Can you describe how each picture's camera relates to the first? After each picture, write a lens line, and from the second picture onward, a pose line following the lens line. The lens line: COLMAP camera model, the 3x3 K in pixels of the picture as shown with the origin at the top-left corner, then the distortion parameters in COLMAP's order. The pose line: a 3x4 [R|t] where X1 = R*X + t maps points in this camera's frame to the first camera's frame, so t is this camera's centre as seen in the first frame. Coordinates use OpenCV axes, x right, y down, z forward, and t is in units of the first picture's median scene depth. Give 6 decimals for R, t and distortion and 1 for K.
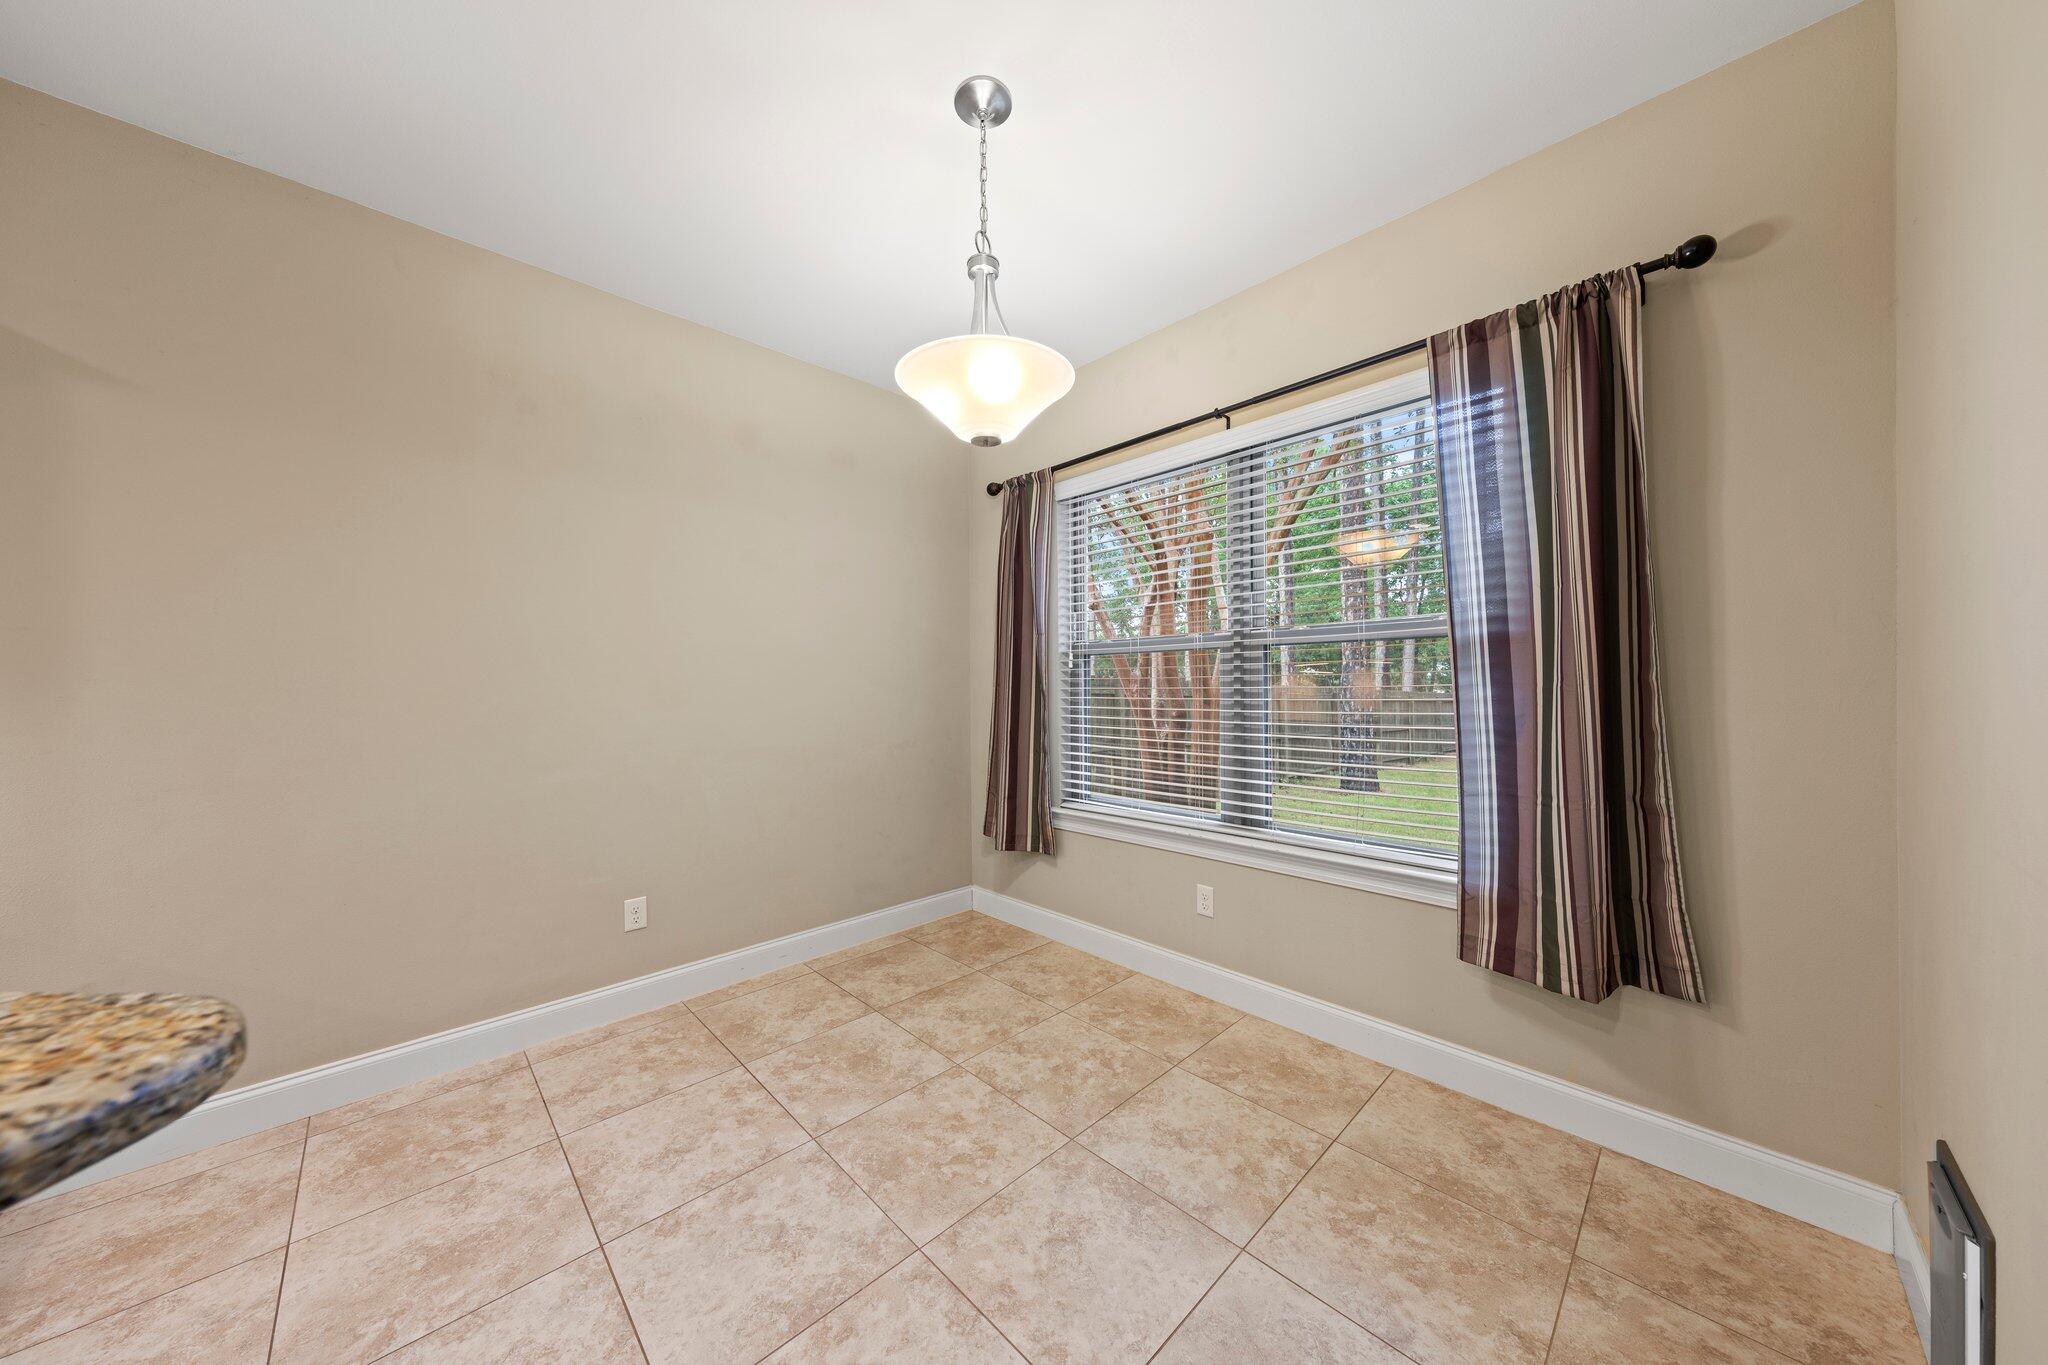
lens RADIAL K [[653.5, 0, 1032.3], [0, 653.5, 691.4], [0, 0, 1]] dist [0.003100, -0.000515]
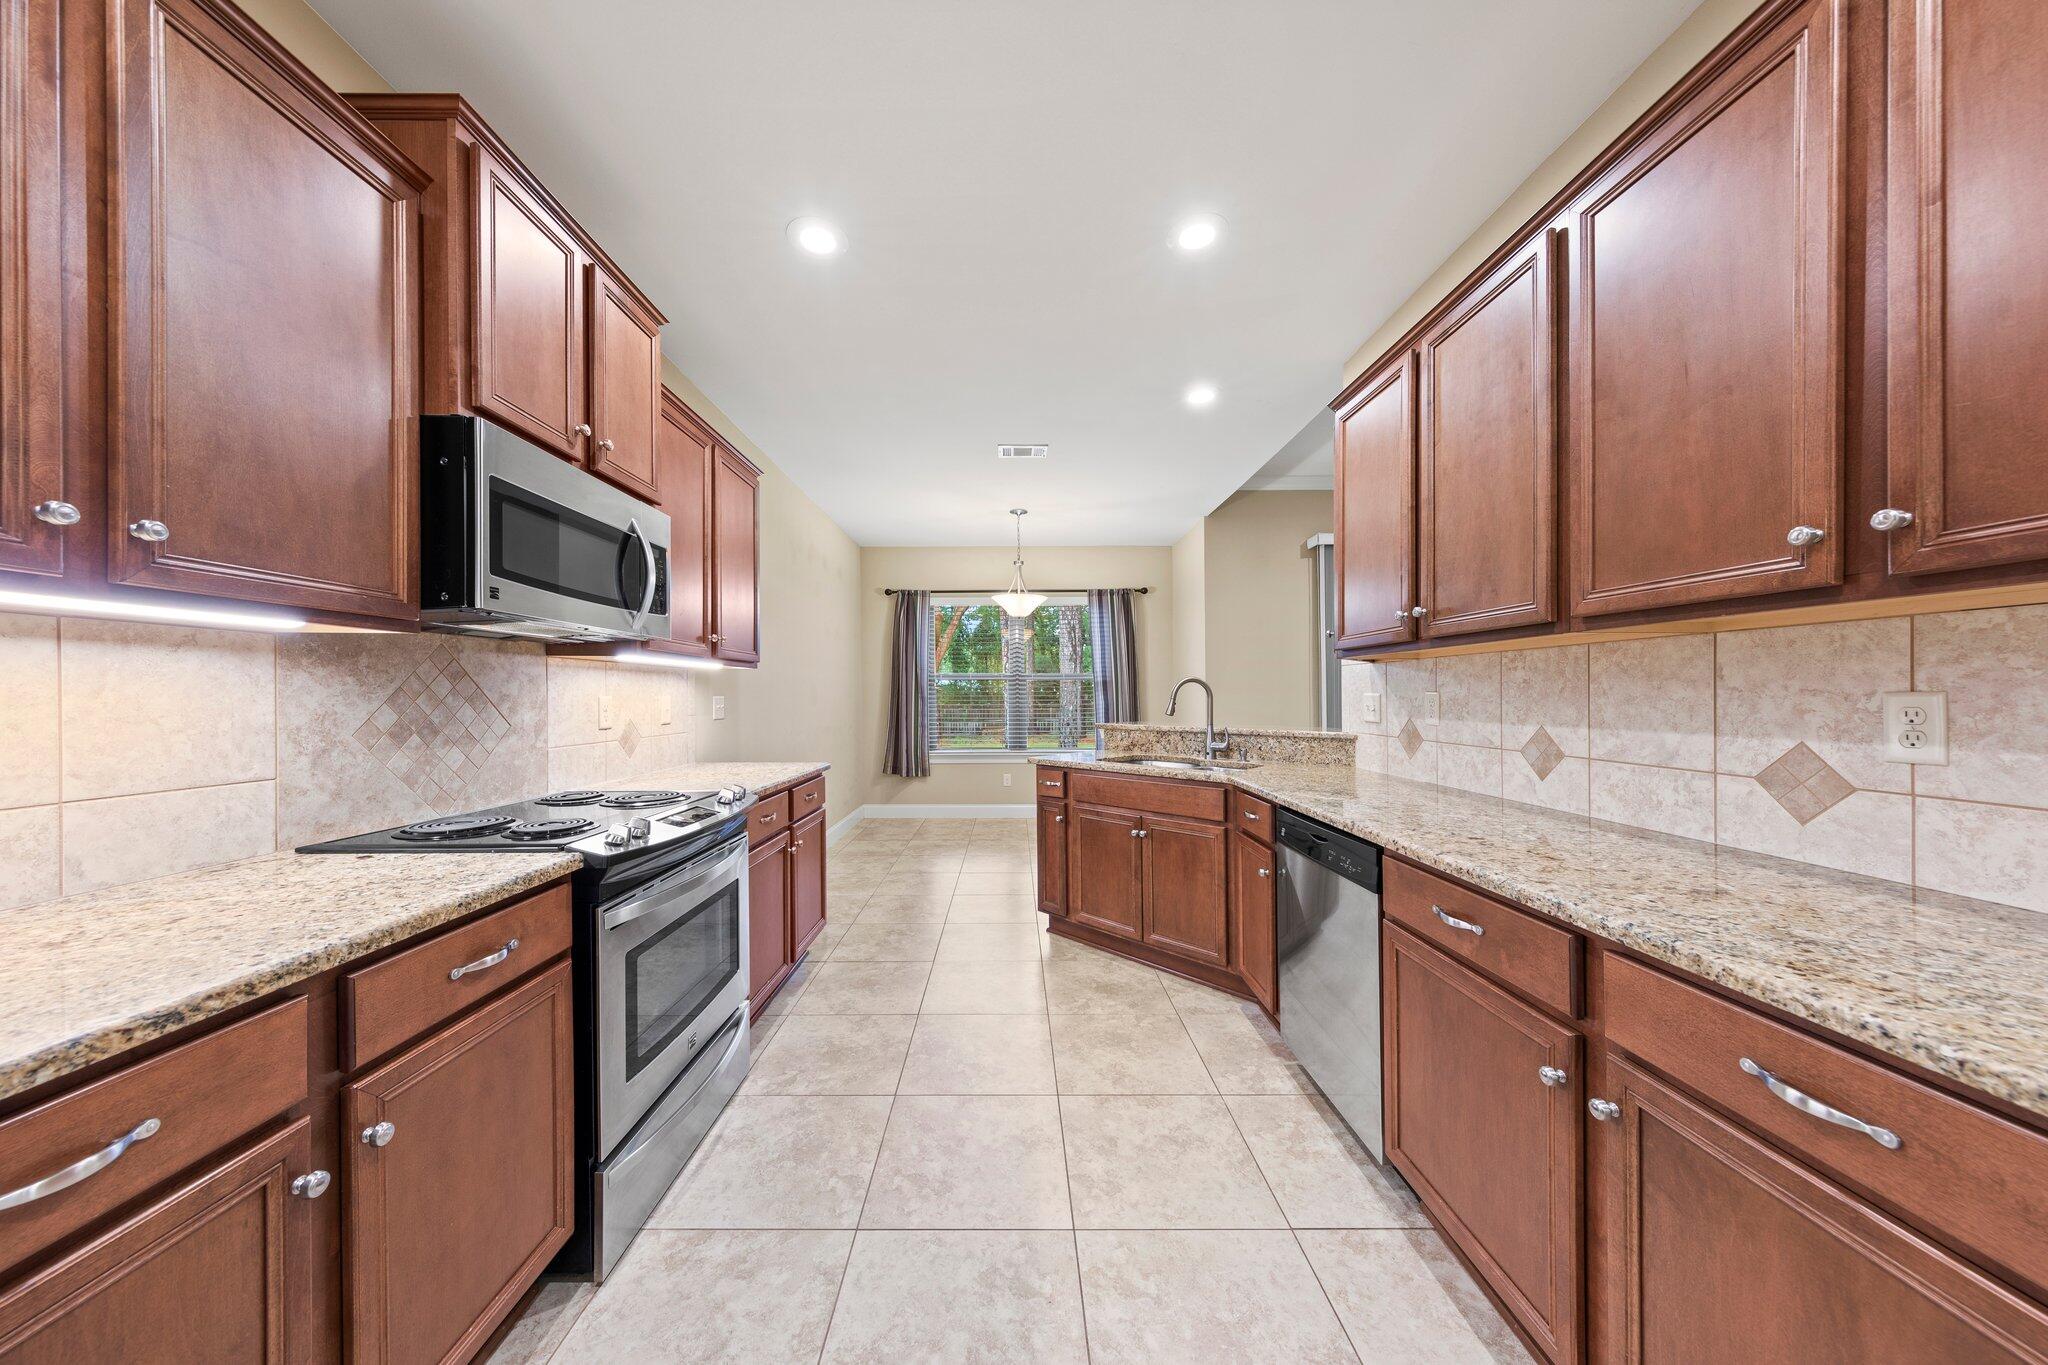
lens RADIAL K [[648.8, 0, 1008.3], [0, 648.8, 700.2], [0, 0, 1]] dist [0.006367, -0.000631]
pose [[0.695244, -0.000483, 0.718774, -1.902201], [0.003191, 0.999992, -0.002415, 0.022883], [-0.718767, 0.003972, 0.695240, -0.923282]]
